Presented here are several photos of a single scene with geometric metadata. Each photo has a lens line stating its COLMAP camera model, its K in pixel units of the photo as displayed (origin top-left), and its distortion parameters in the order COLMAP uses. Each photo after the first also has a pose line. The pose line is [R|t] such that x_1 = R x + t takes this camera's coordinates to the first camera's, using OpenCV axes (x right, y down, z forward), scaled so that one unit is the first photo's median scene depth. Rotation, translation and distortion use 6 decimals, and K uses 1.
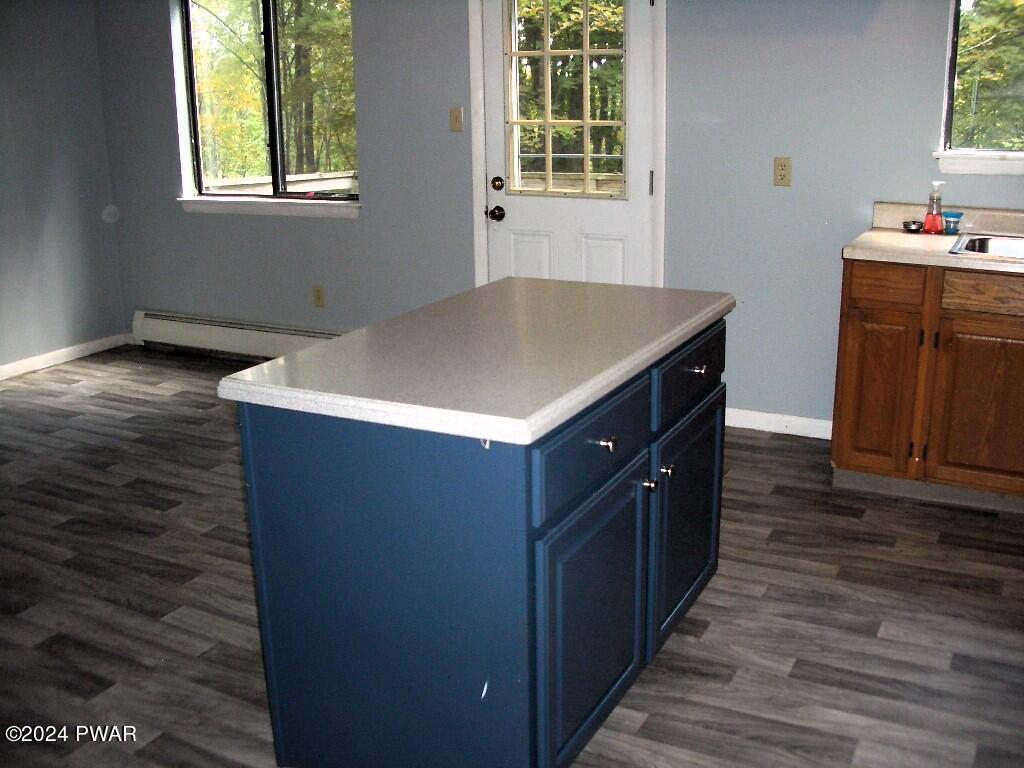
lens RADIAL K [[1024.8, 0, 512.2], [0, 1024.8, 383.5], [0, 0, 1]] dist [-0.149847, 0.006956]
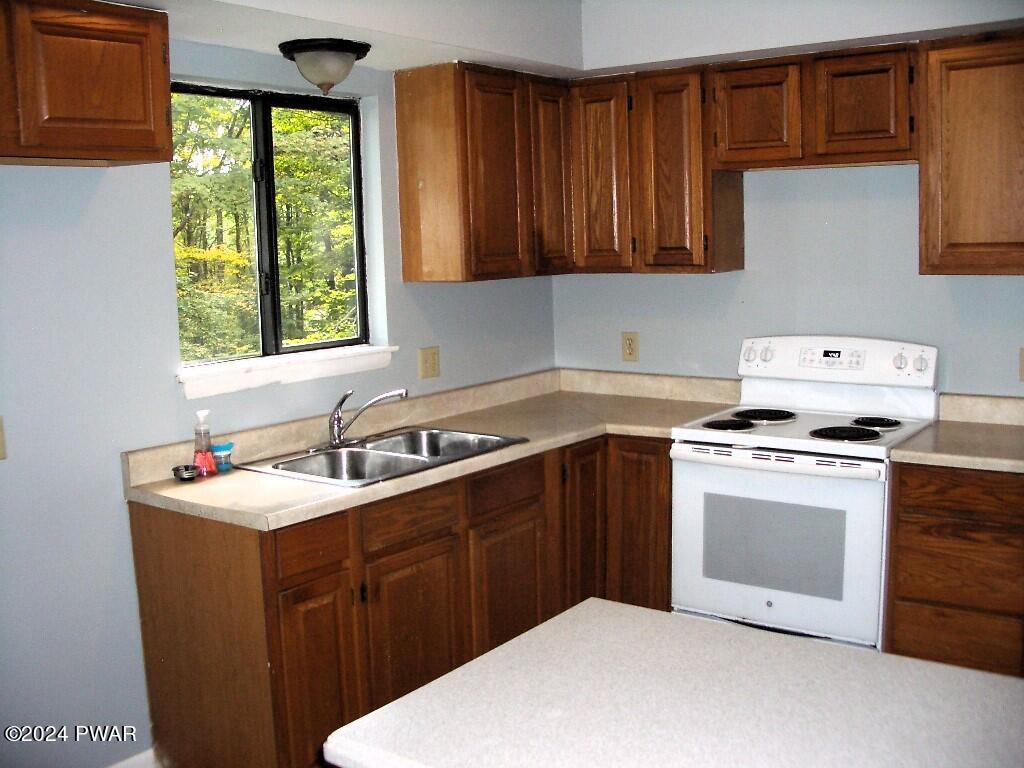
lens RADIAL K [[1024.8, 0, 512.2], [0, 1024.8, 383.5], [0, 0, 1]] dist [-0.149847, 0.006956]
pose [[0.177434, -0.119942, 0.976796, -0.093079], [0.283040, 0.956829, 0.066076, -0.060041], [-0.942552, 0.264749, 0.203723, 0.170159]]
